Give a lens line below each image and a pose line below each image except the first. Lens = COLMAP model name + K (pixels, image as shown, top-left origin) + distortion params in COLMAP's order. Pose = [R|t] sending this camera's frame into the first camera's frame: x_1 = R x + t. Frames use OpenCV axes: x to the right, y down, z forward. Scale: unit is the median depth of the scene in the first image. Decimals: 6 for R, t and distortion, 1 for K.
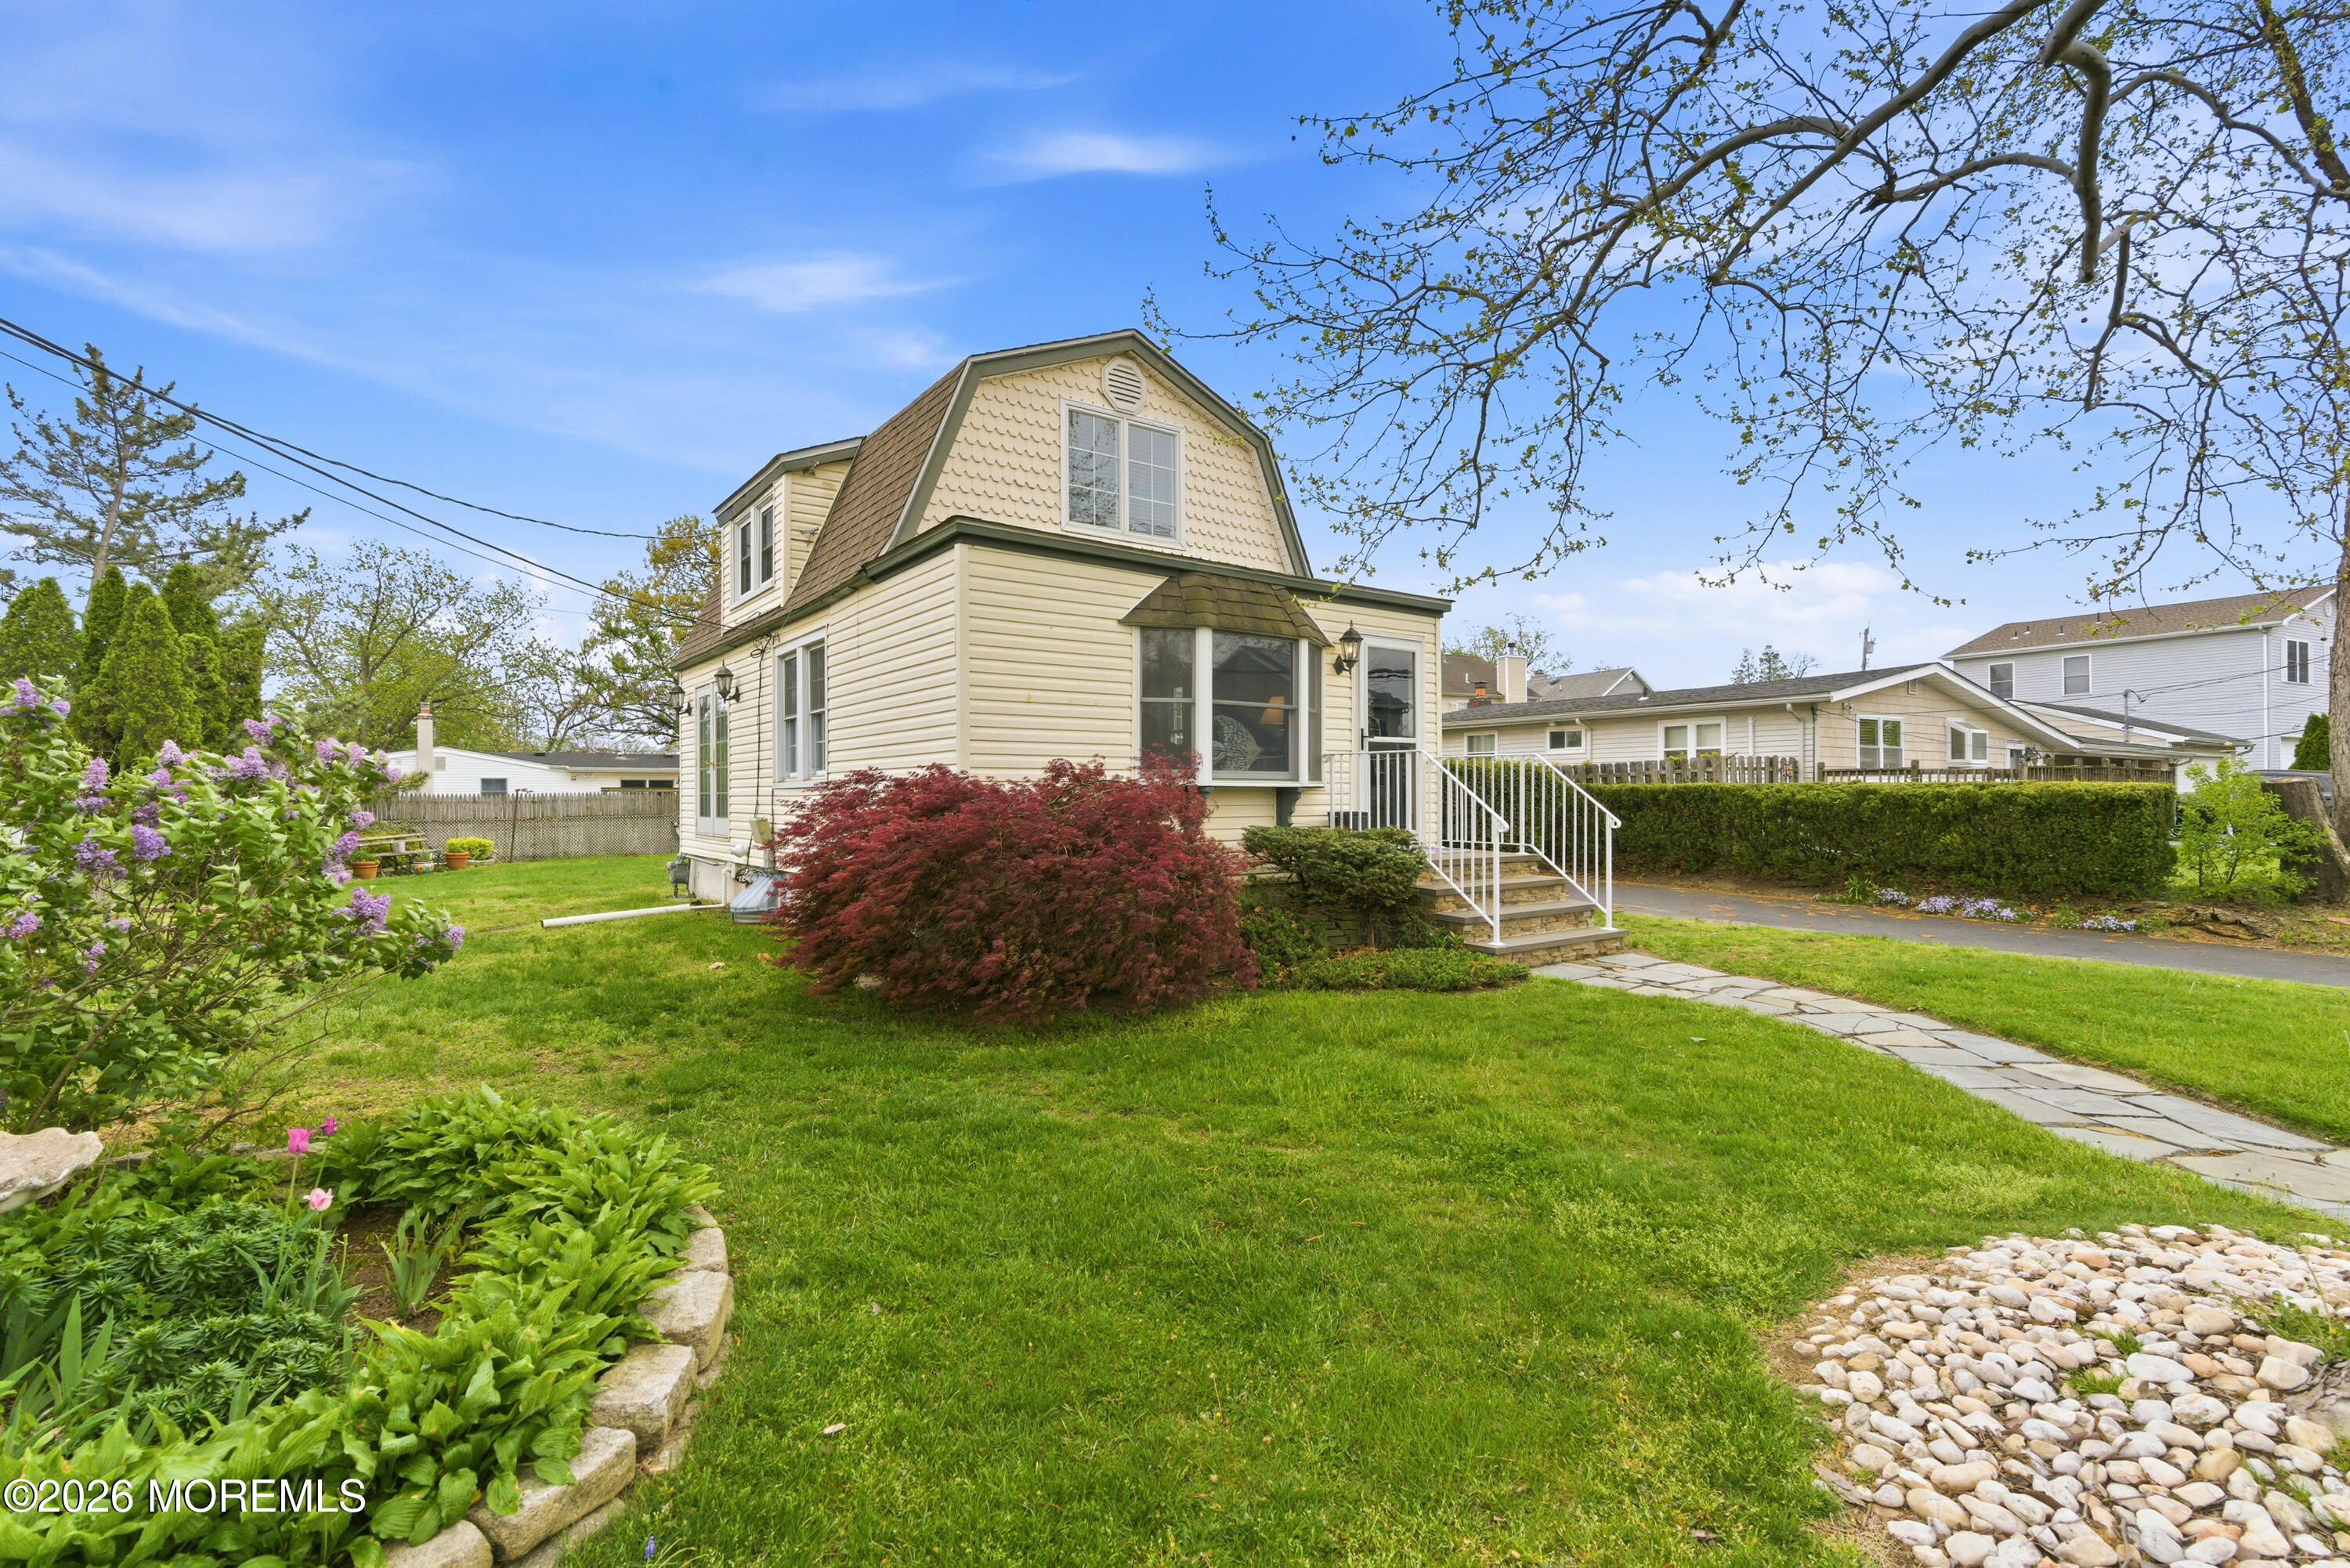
lens RADIAL K [[1067.7, 0, 1171.3], [0, 1067.7, 783.2], [0, 0, 1]] dist [-0.002817, -0.000674]
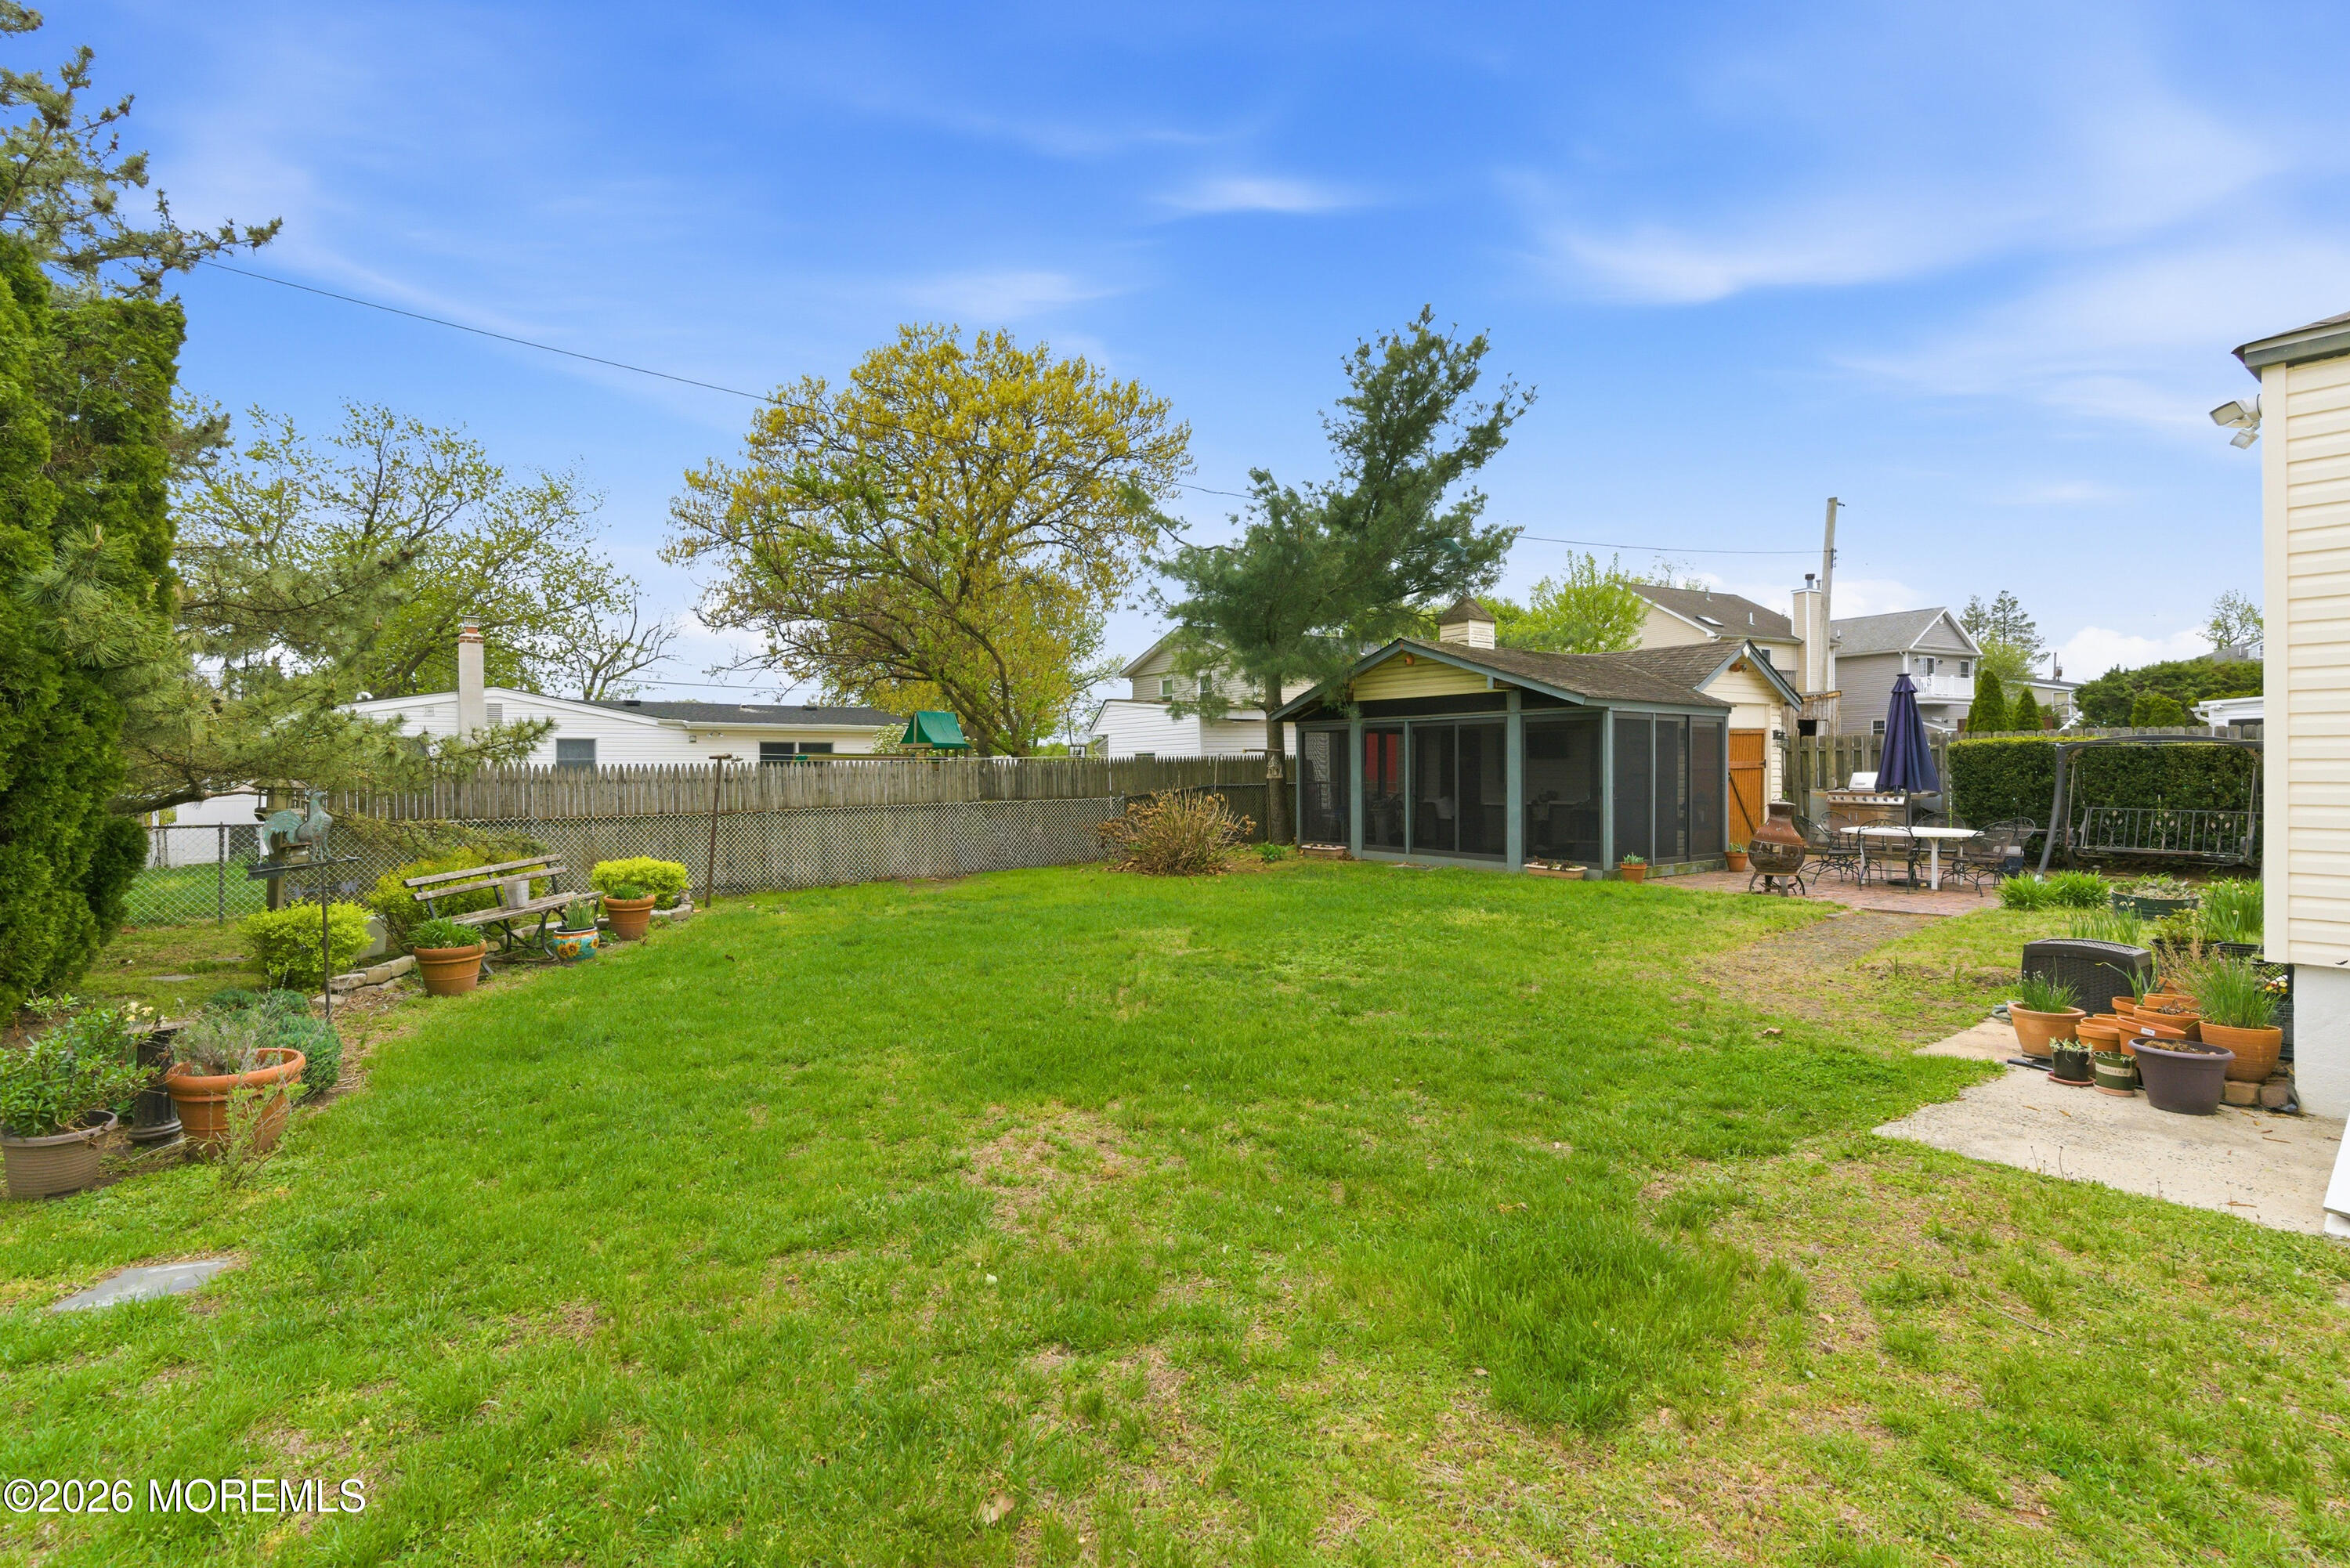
lens RADIAL K [[1067.7, 0, 1171.3], [0, 1067.7, 783.2], [0, 0, 1]] dist [-0.002817, -0.000674]
pose [[0.999902, 0.002887, 0.013730, -0.241870], [-0.003290, 0.999562, 0.029409, 0.002025], [-0.013640, -0.029451, 0.999473, 0.296588]]
